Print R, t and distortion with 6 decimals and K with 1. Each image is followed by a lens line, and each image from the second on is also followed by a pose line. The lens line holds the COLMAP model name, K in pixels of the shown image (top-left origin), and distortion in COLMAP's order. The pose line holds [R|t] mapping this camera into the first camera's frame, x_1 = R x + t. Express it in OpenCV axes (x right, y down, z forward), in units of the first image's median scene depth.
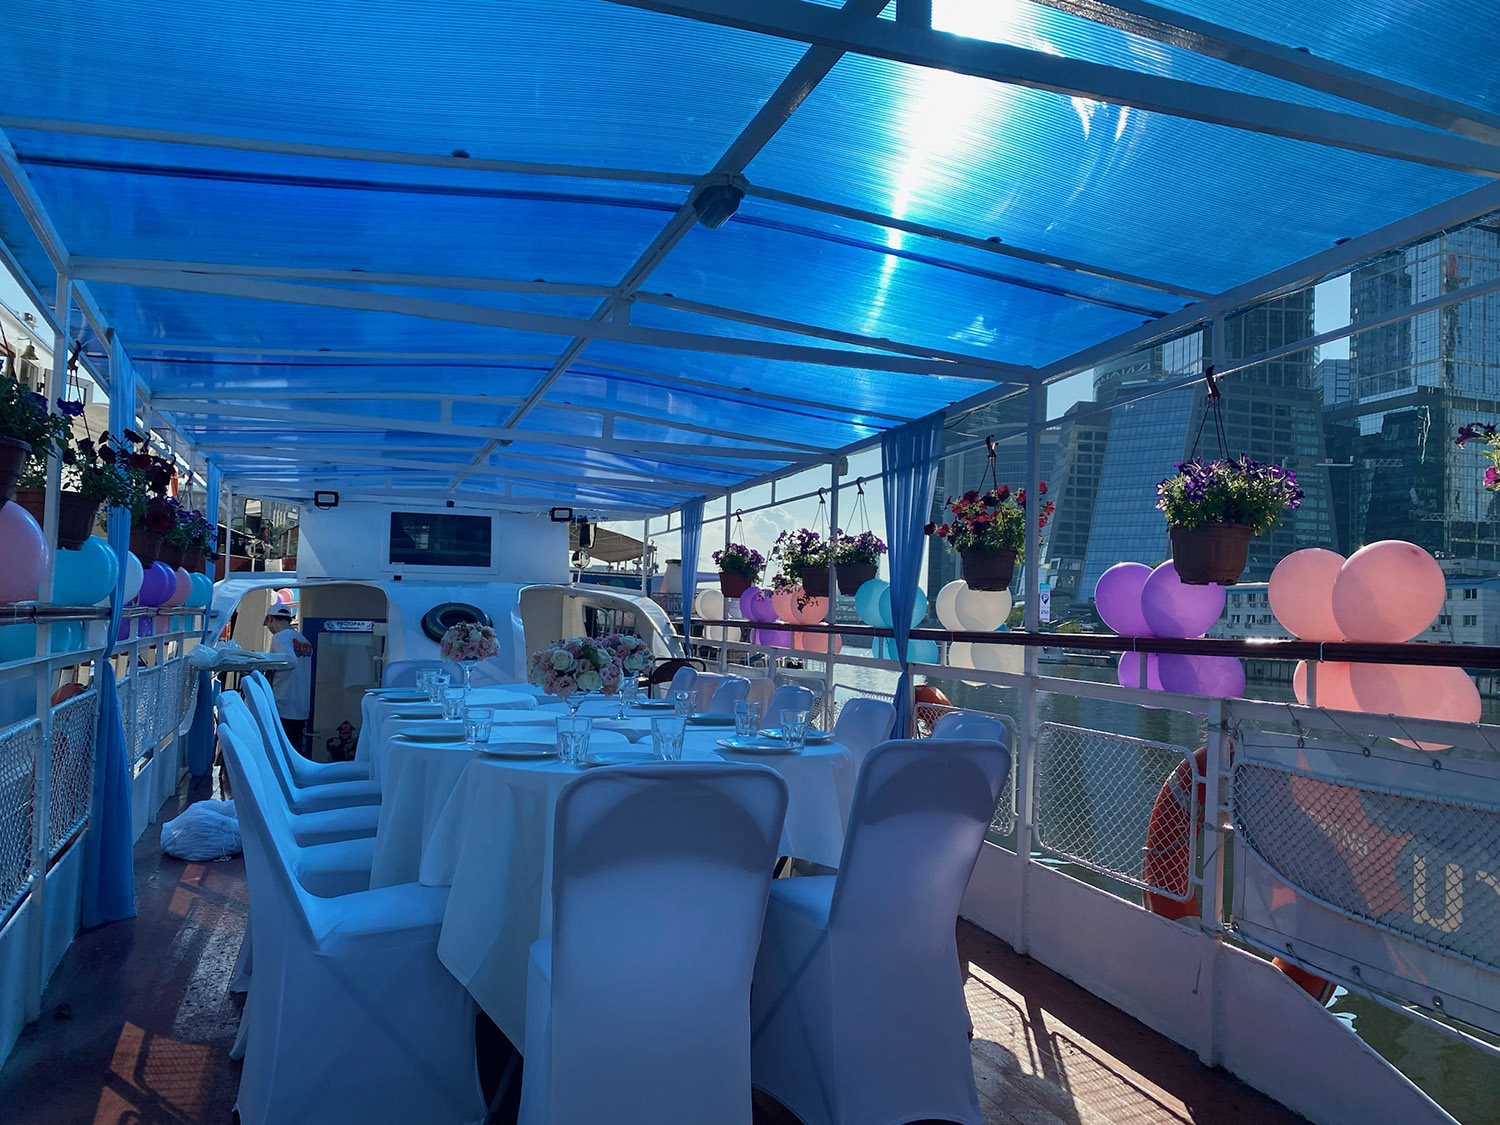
lens RADIAL K [[1136.4, 0, 766.9], [0, 1136.4, 565.6], [0, 0, 1]] dist [0.086484, -0.147540]
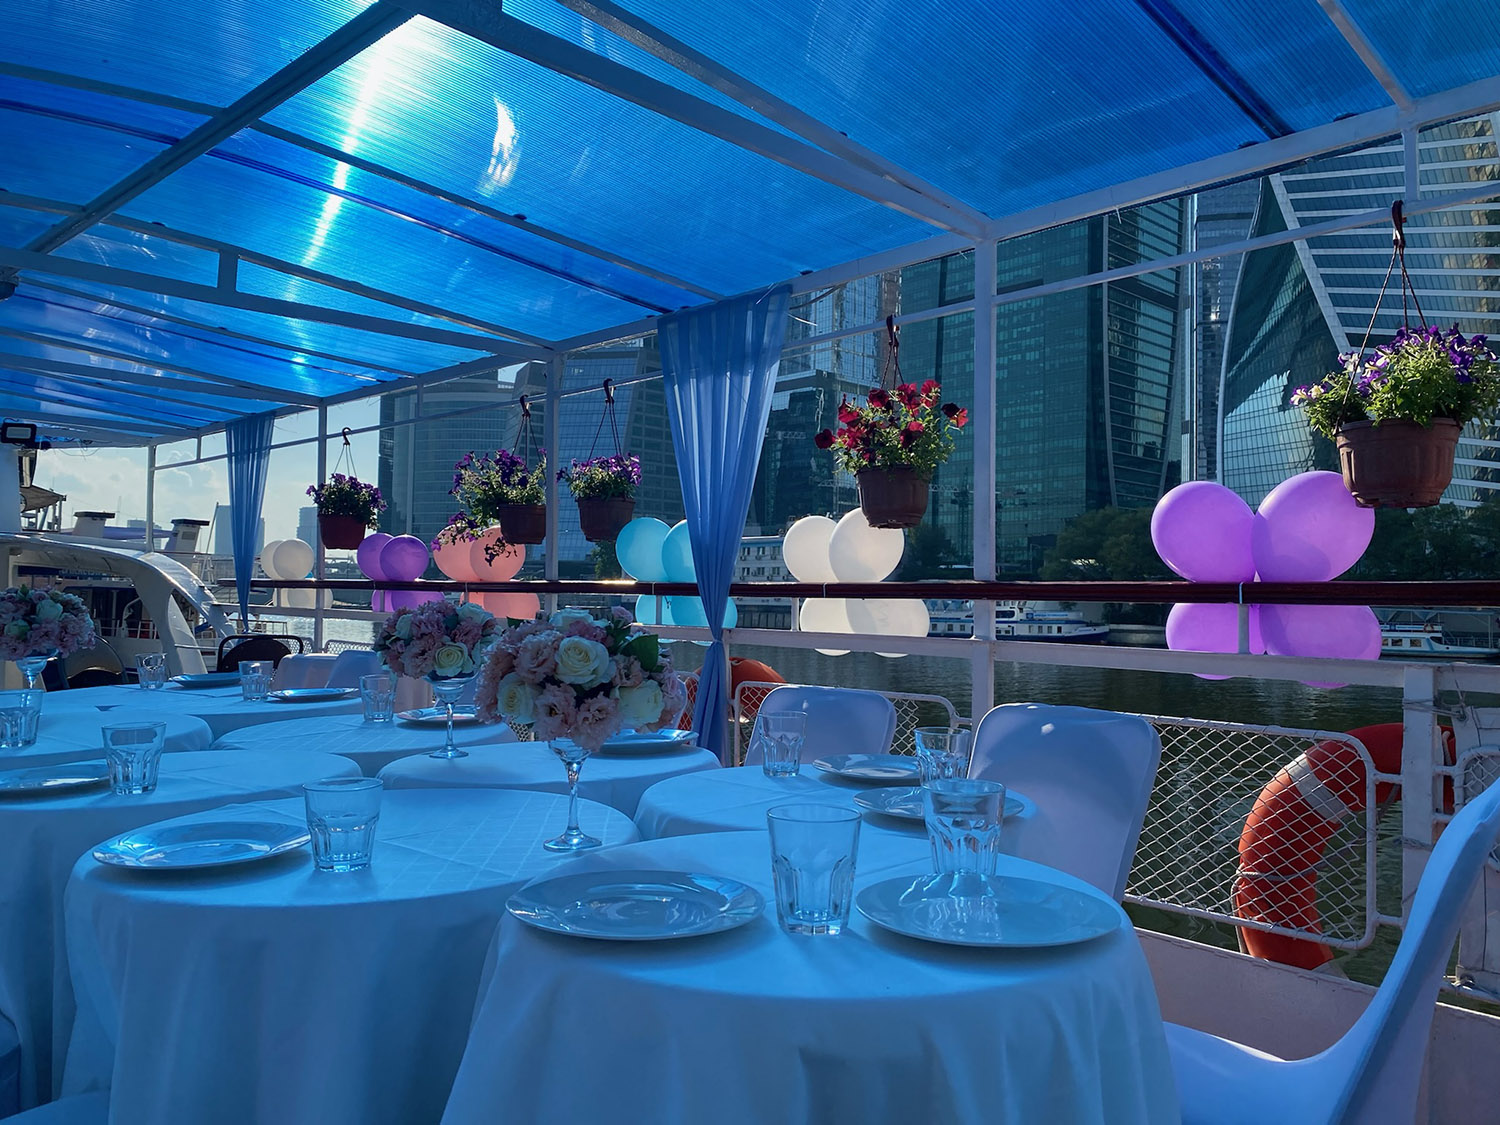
lens RADIAL K [[1119.3, 0, 746.5], [0, 1119.3, 586.8], [0, 0, 1]] dist [0.056837, -0.056633]
pose [[0.894729, -0.021486, 0.446091, -0.192844], [-0.003487, 0.998476, 0.055086, 0.019137], [-0.446595, -0.050843, 0.893291, 0.361867]]
